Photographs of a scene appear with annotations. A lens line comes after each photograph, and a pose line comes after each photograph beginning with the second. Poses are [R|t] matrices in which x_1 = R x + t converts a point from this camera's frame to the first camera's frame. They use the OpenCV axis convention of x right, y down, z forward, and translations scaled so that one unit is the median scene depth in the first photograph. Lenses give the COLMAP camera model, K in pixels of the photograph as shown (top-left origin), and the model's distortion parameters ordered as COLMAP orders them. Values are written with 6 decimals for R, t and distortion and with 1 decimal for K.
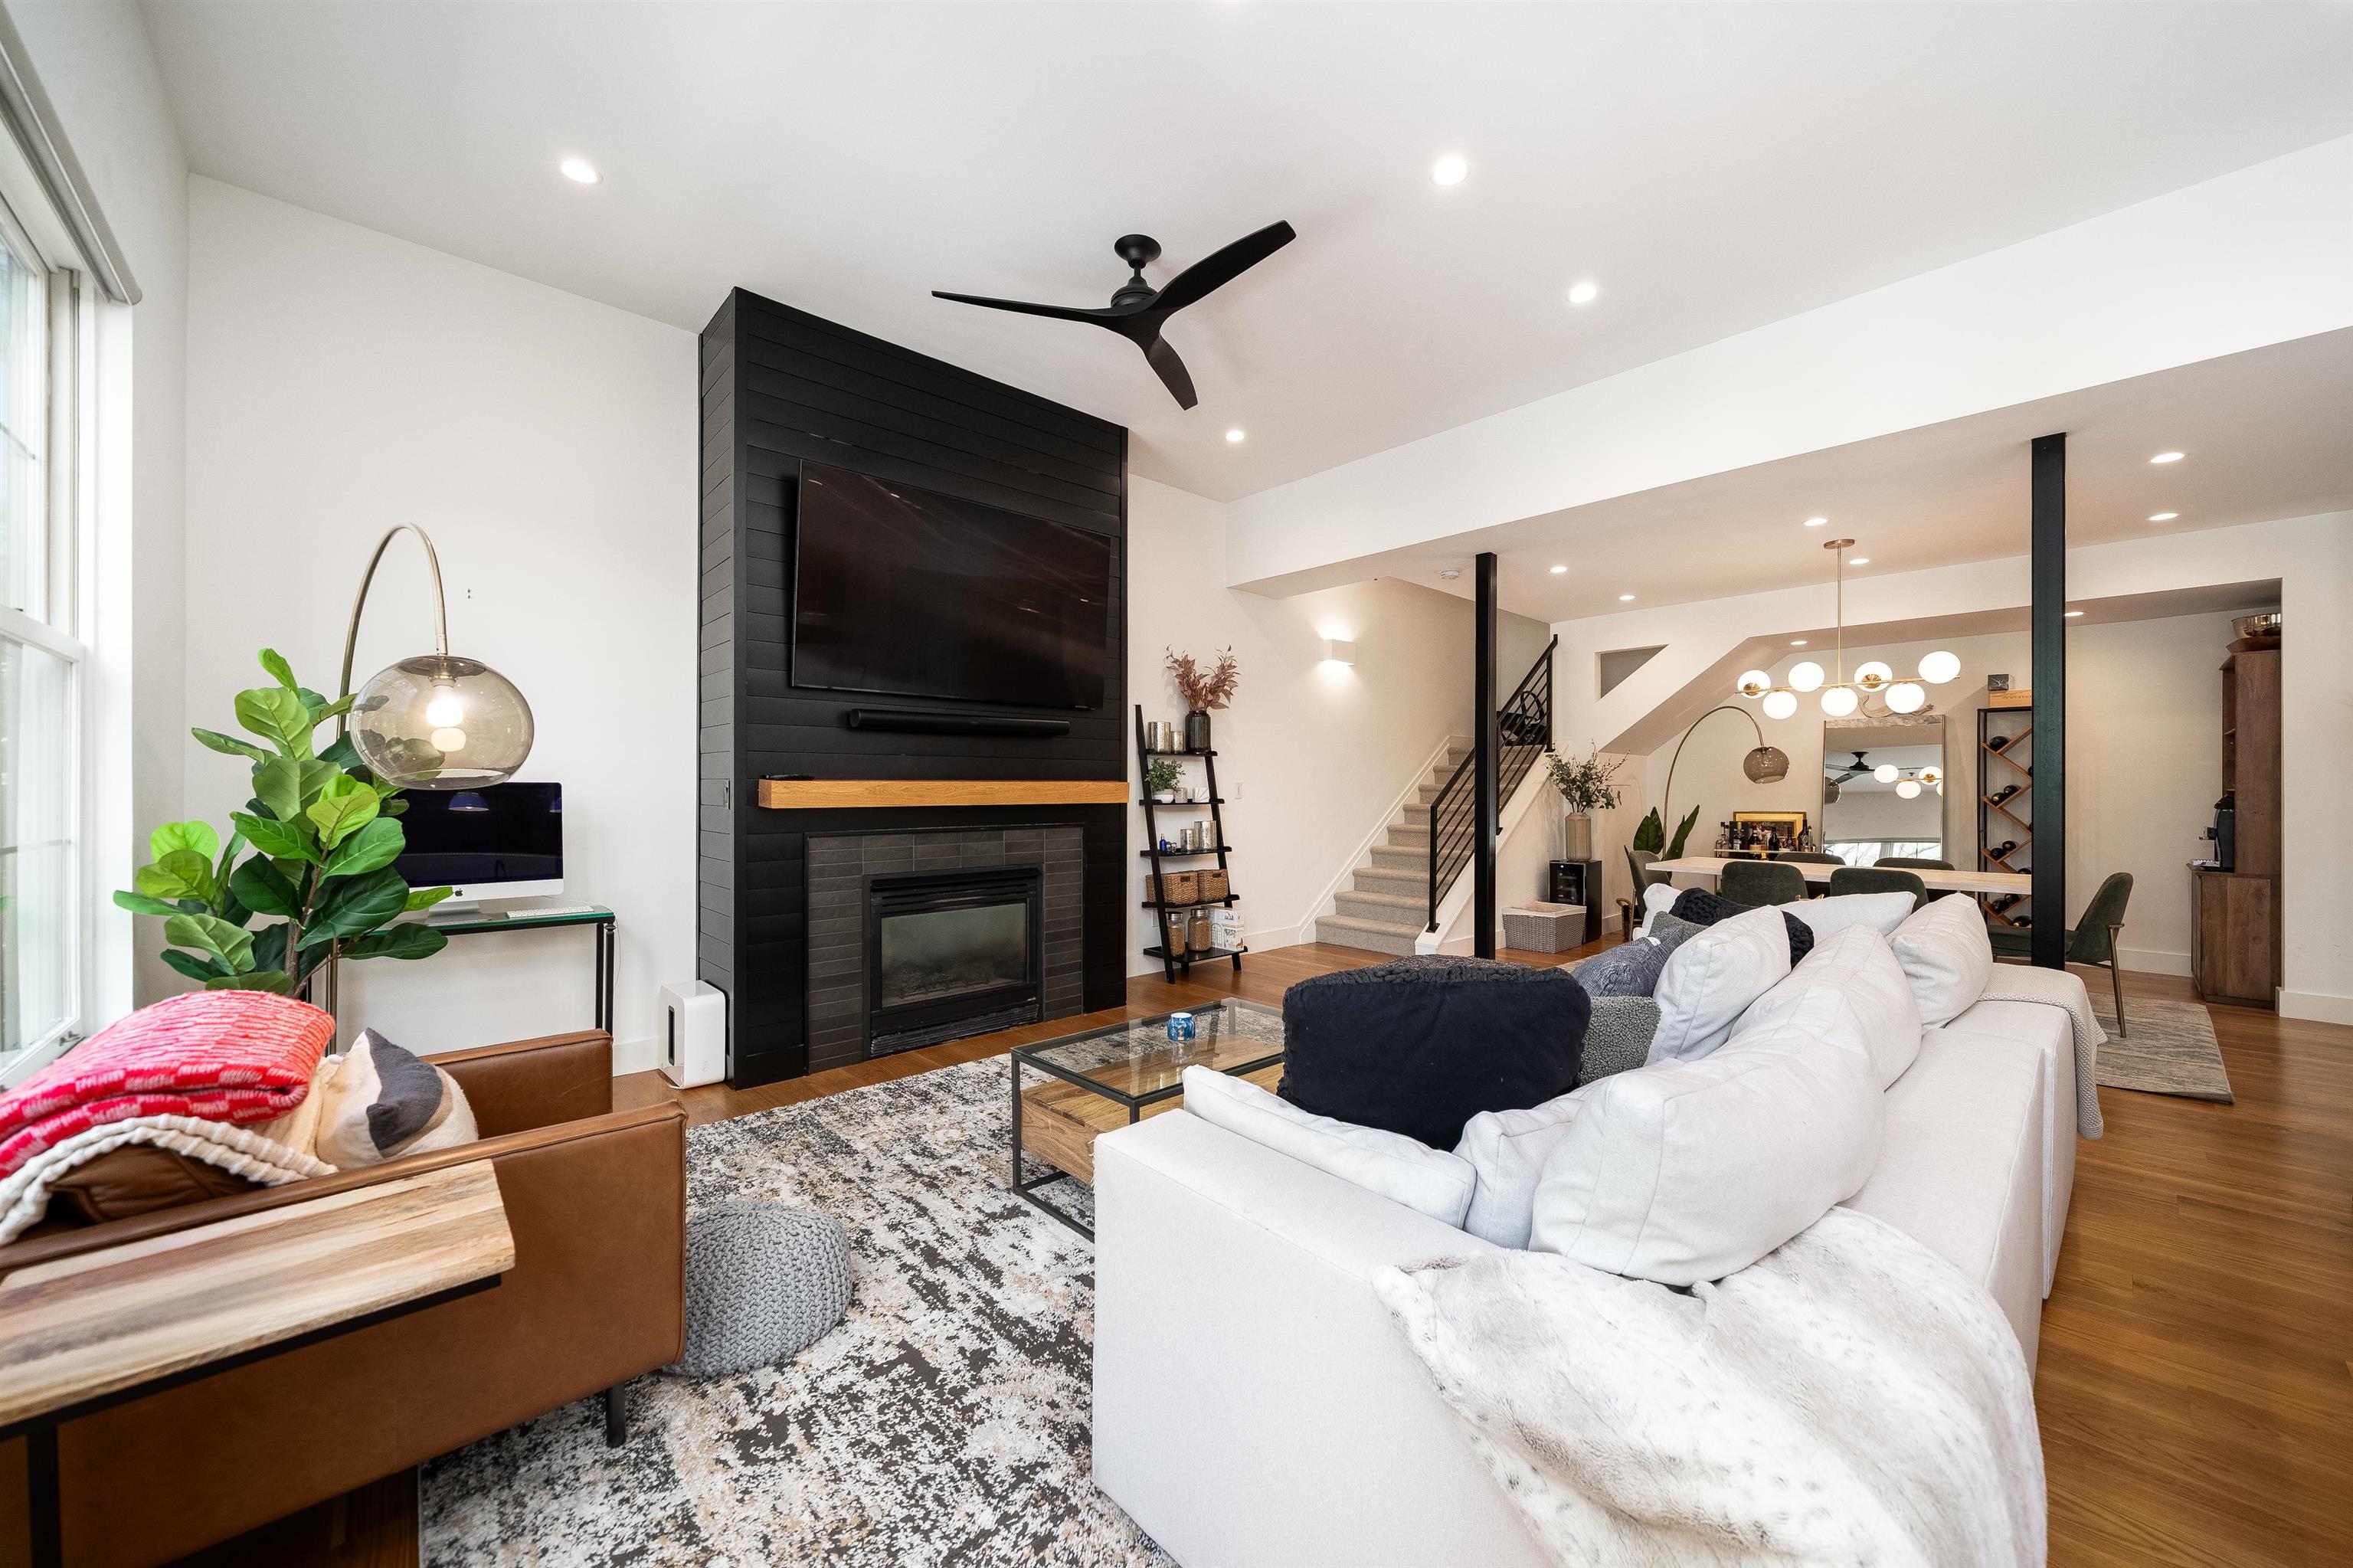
lens RADIAL K [[872.0, 0, 1186.2], [0, 872.0, 789.5], [0, 0, 1]] dist [-0.003342, 0.000168]
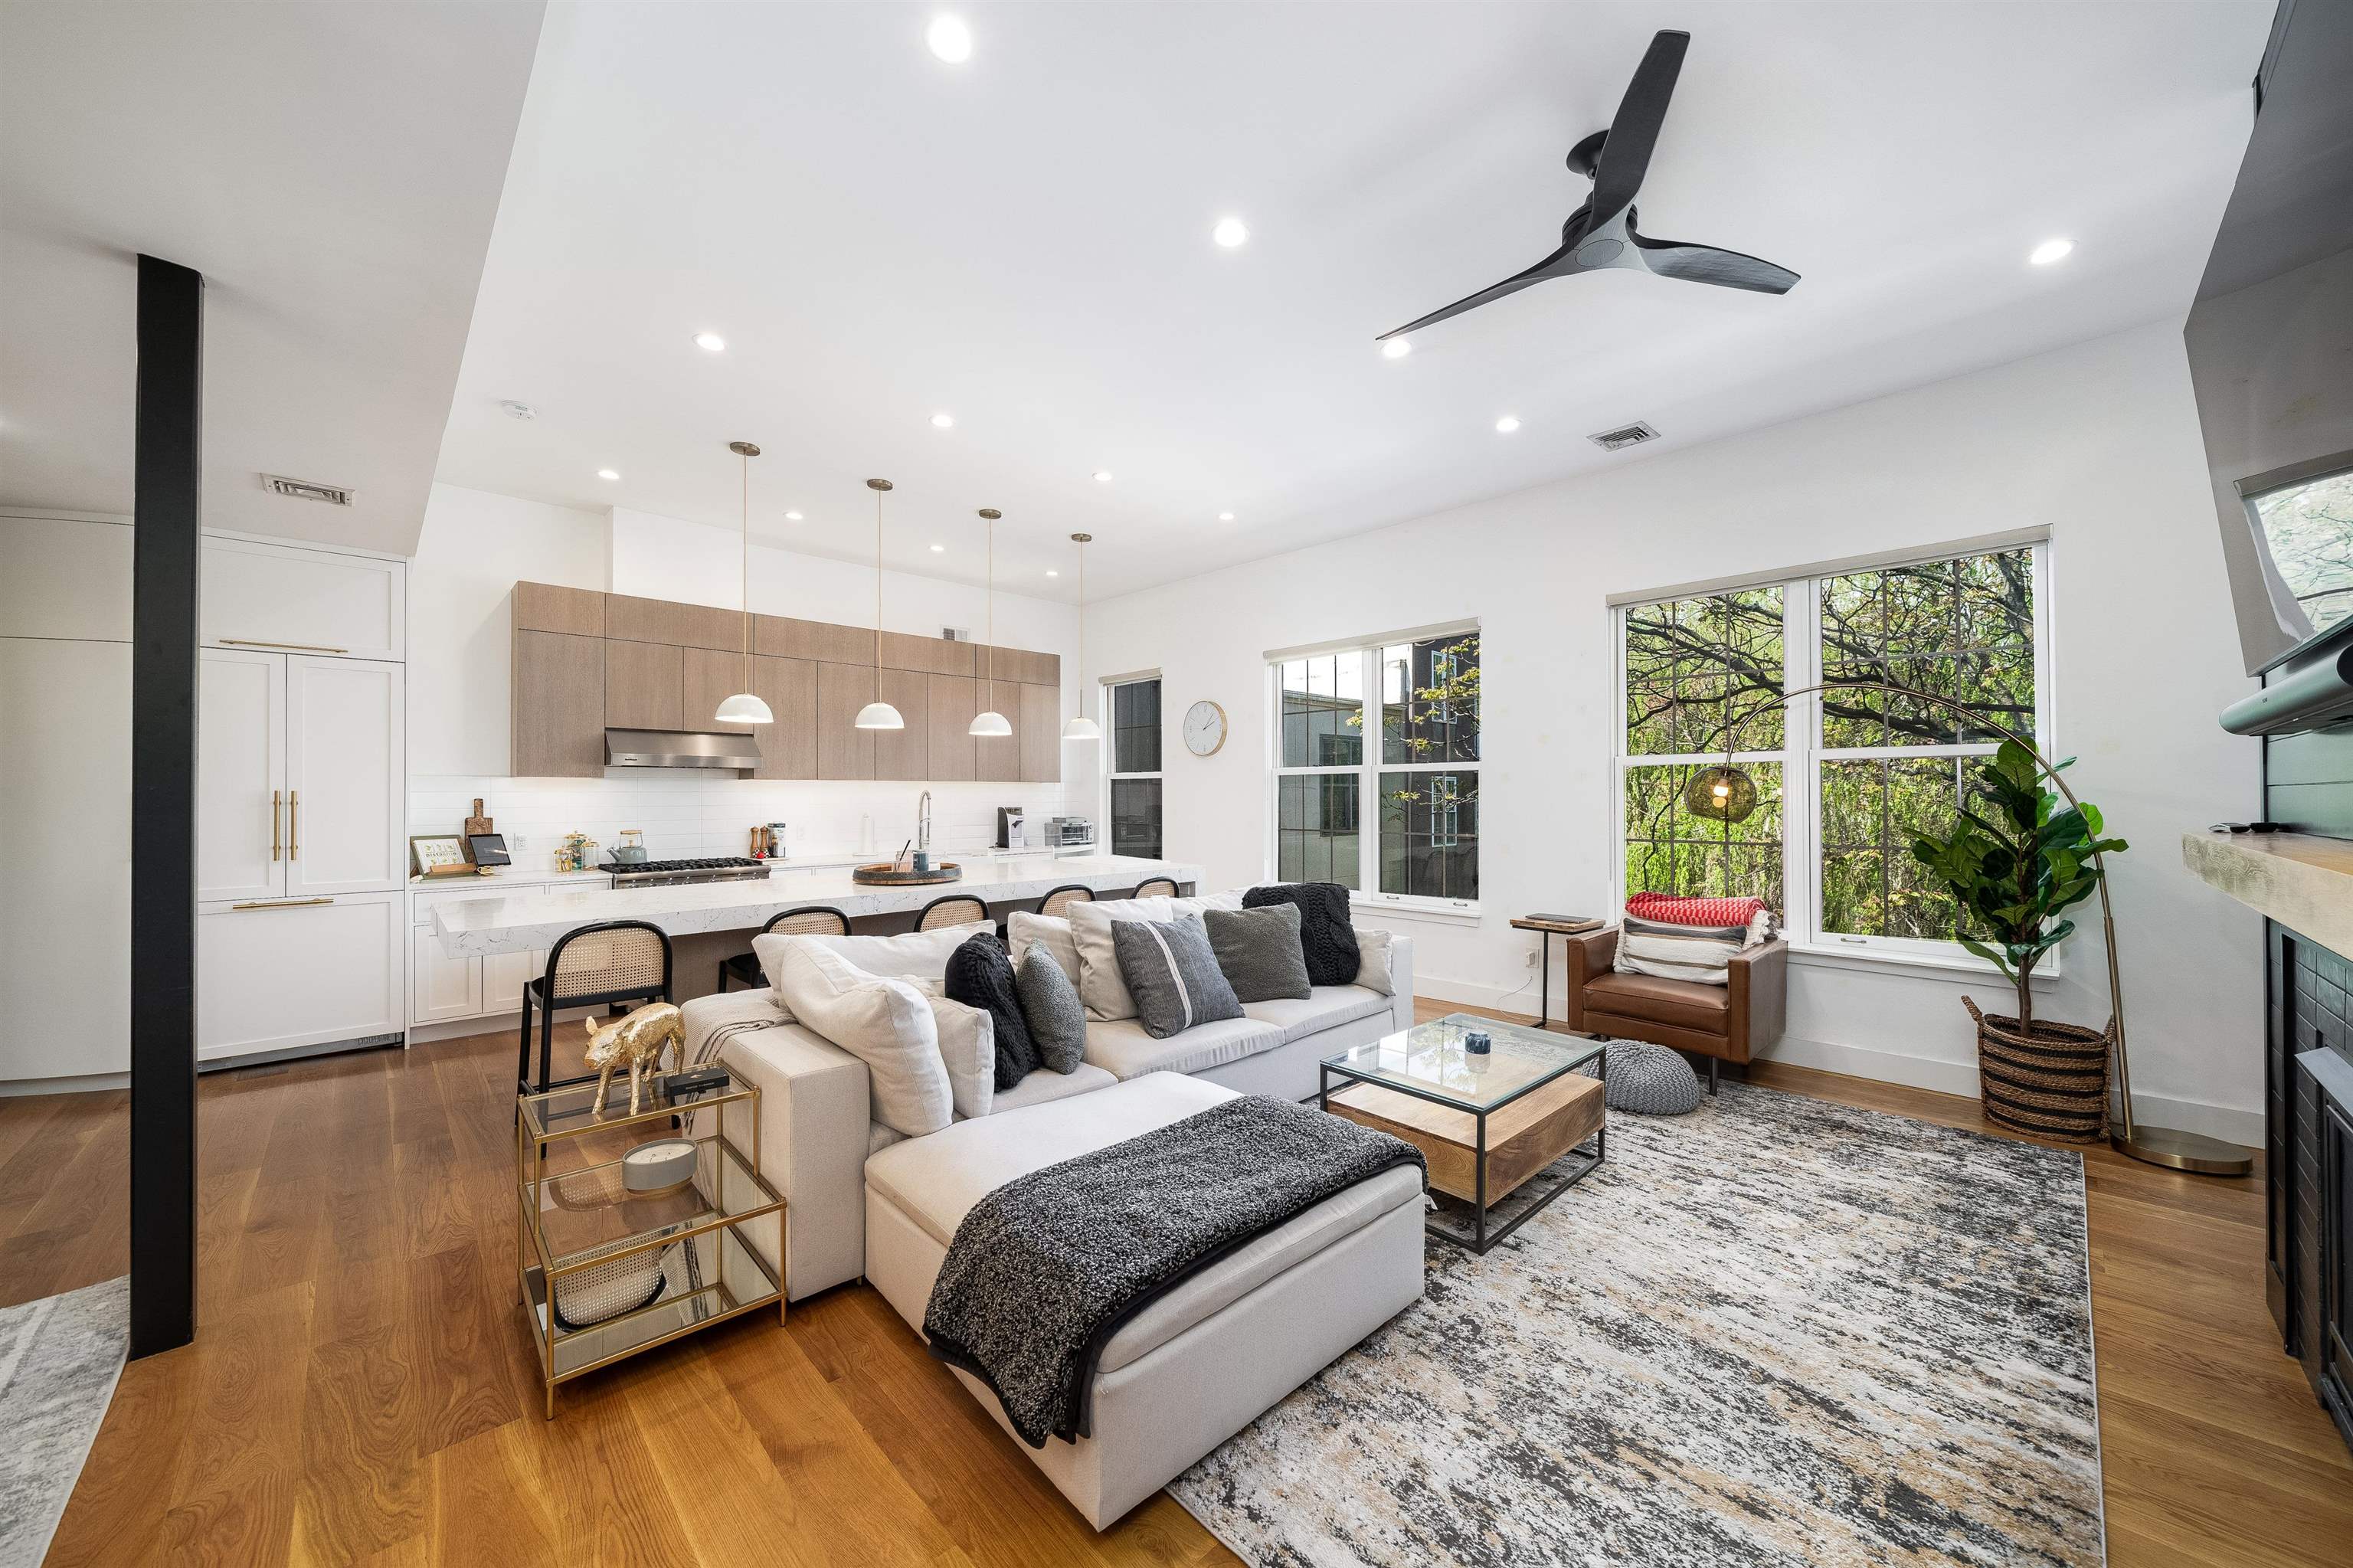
lens RADIAL K [[842.0, 0, 1171.7], [0, 842.0, 788.9], [0, 0, 1]] dist [-0.006291, 0.000218]
pose [[-0.999955, 0.002947, -0.008999, 0.289078], [0.003022, 0.999961, -0.008330, -0.036264], [0.008974, -0.008357, -0.999925, 1.500056]]
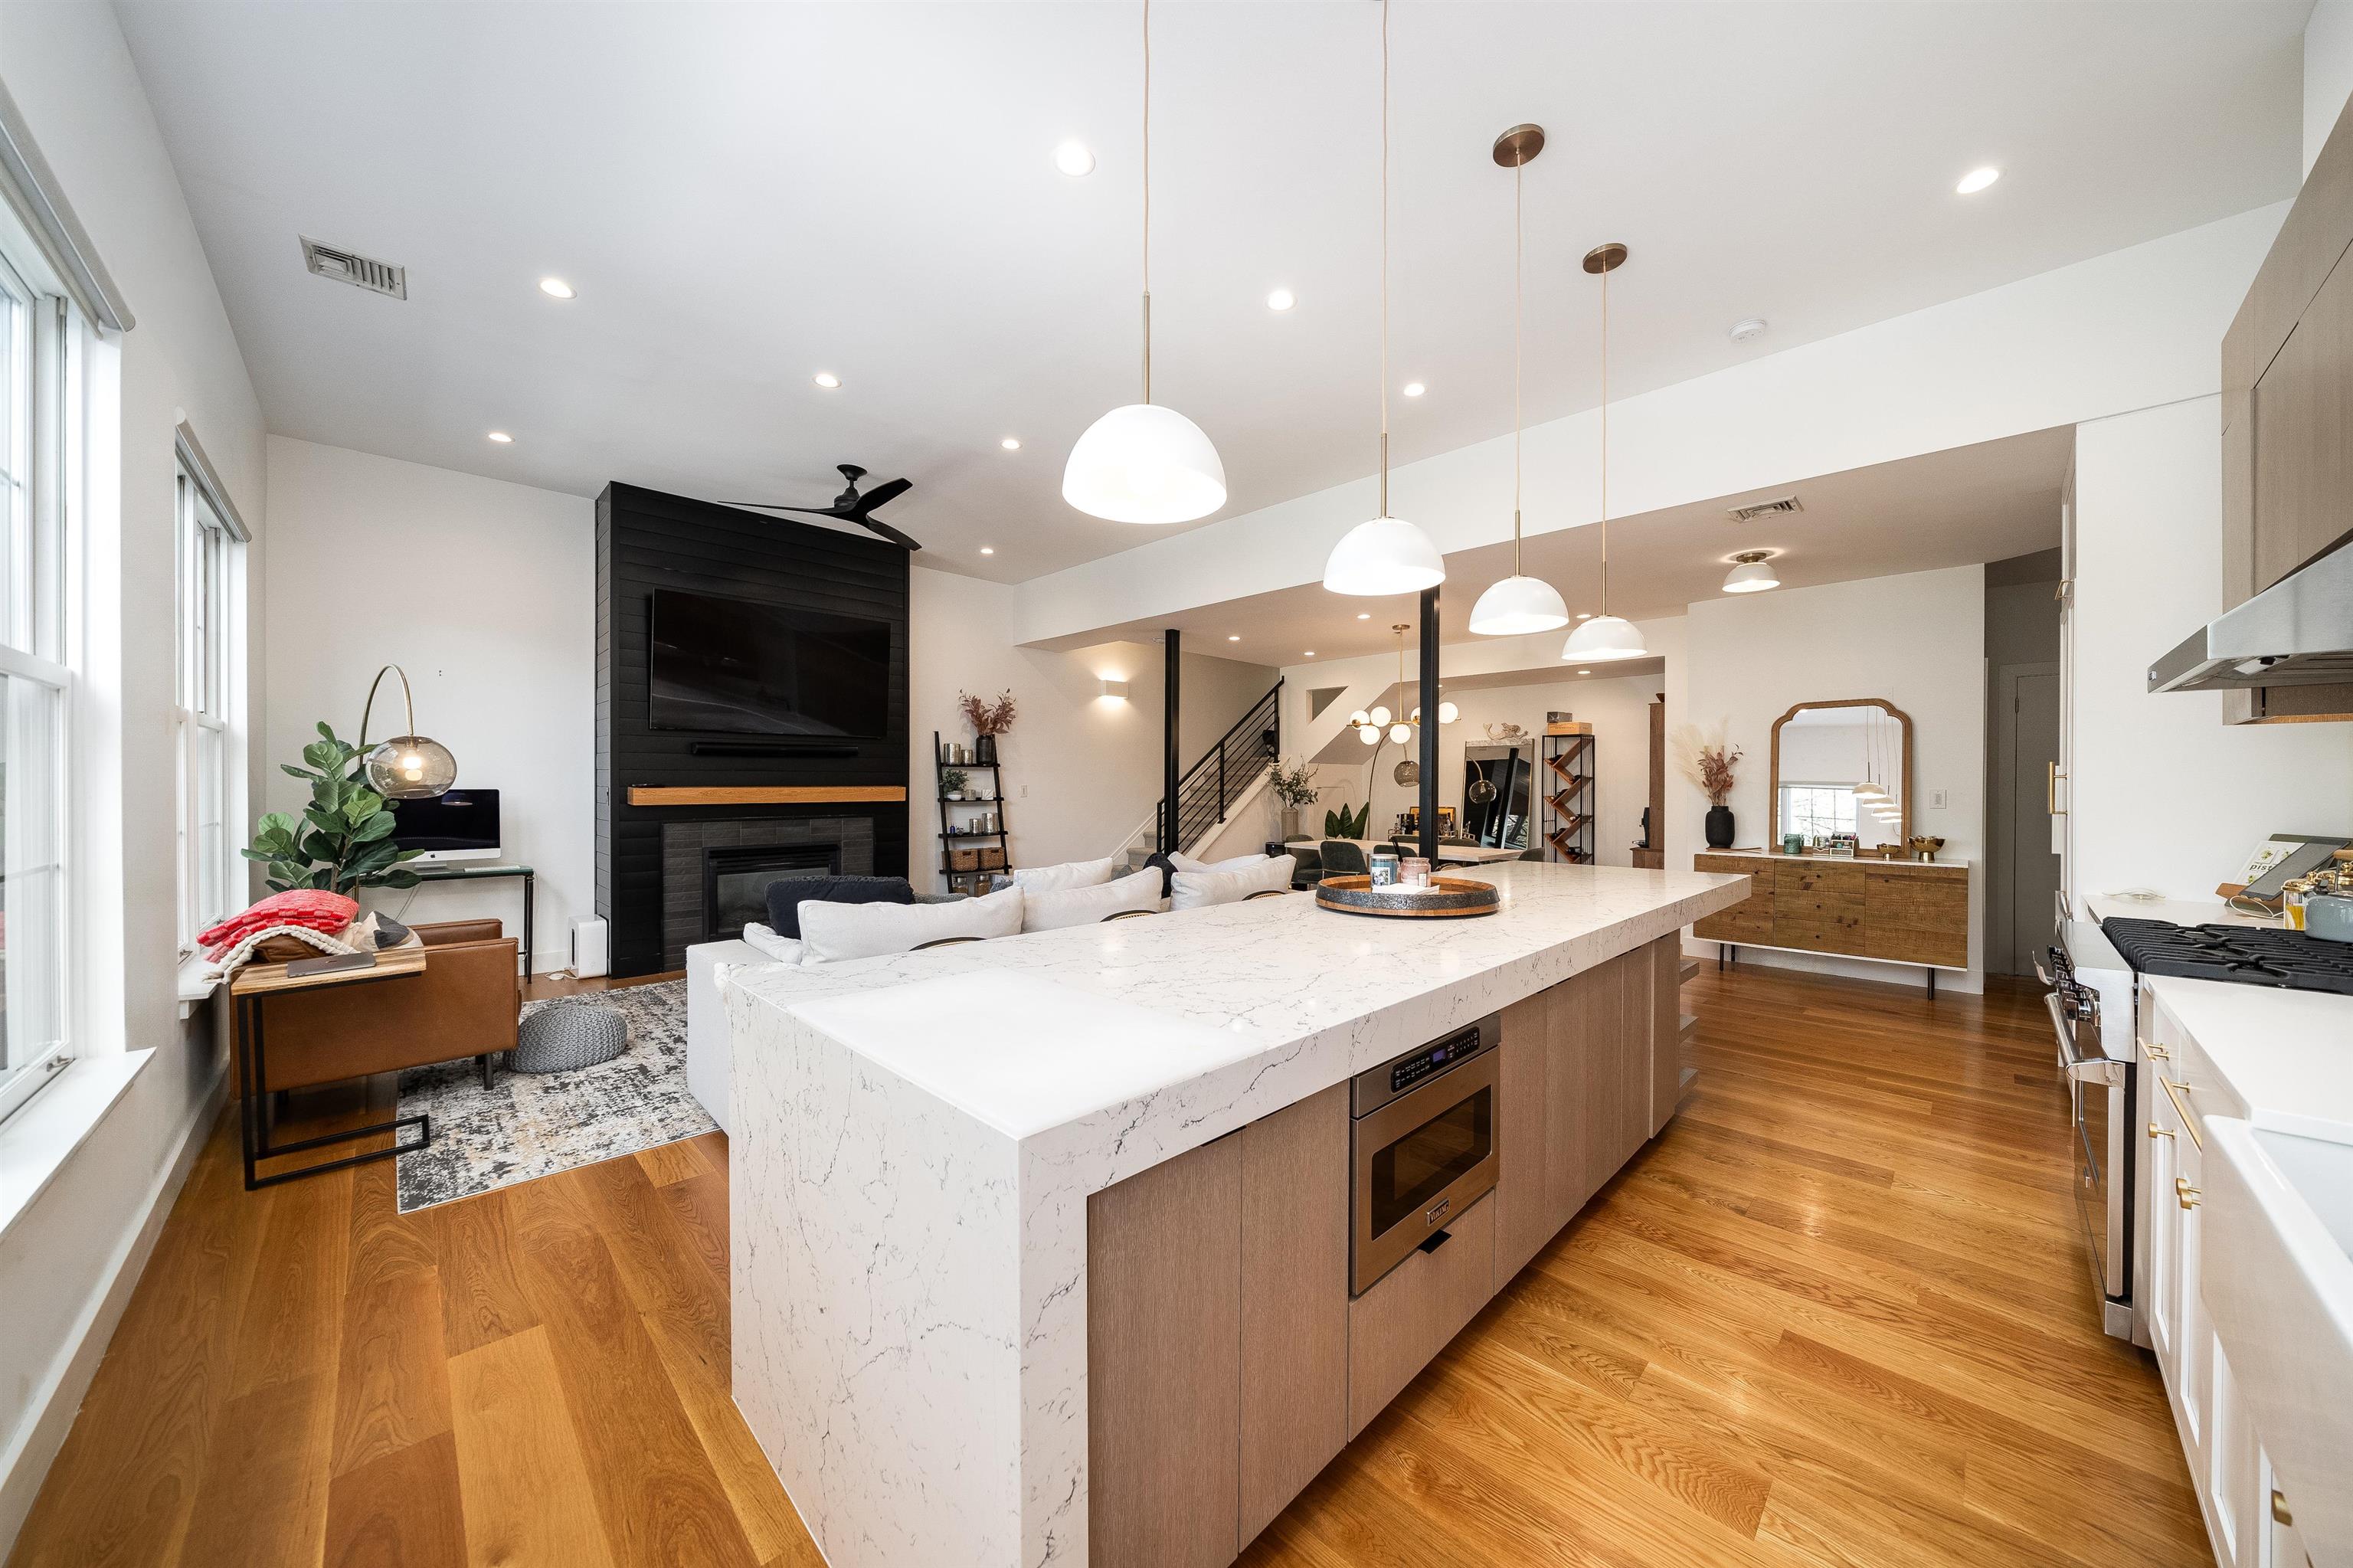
lens RADIAL K [[806.0, 0, 1185.5], [0, 806.0, 788.2], [0, 0, 1]] dist [-0.000826, -0.000088]
pose [[0.999547, 0.002417, 0.029989, 0.464098], [-0.002600, 0.999978, 0.006084, -0.020095], [-0.029974, -0.006159, 0.999532, -0.485783]]
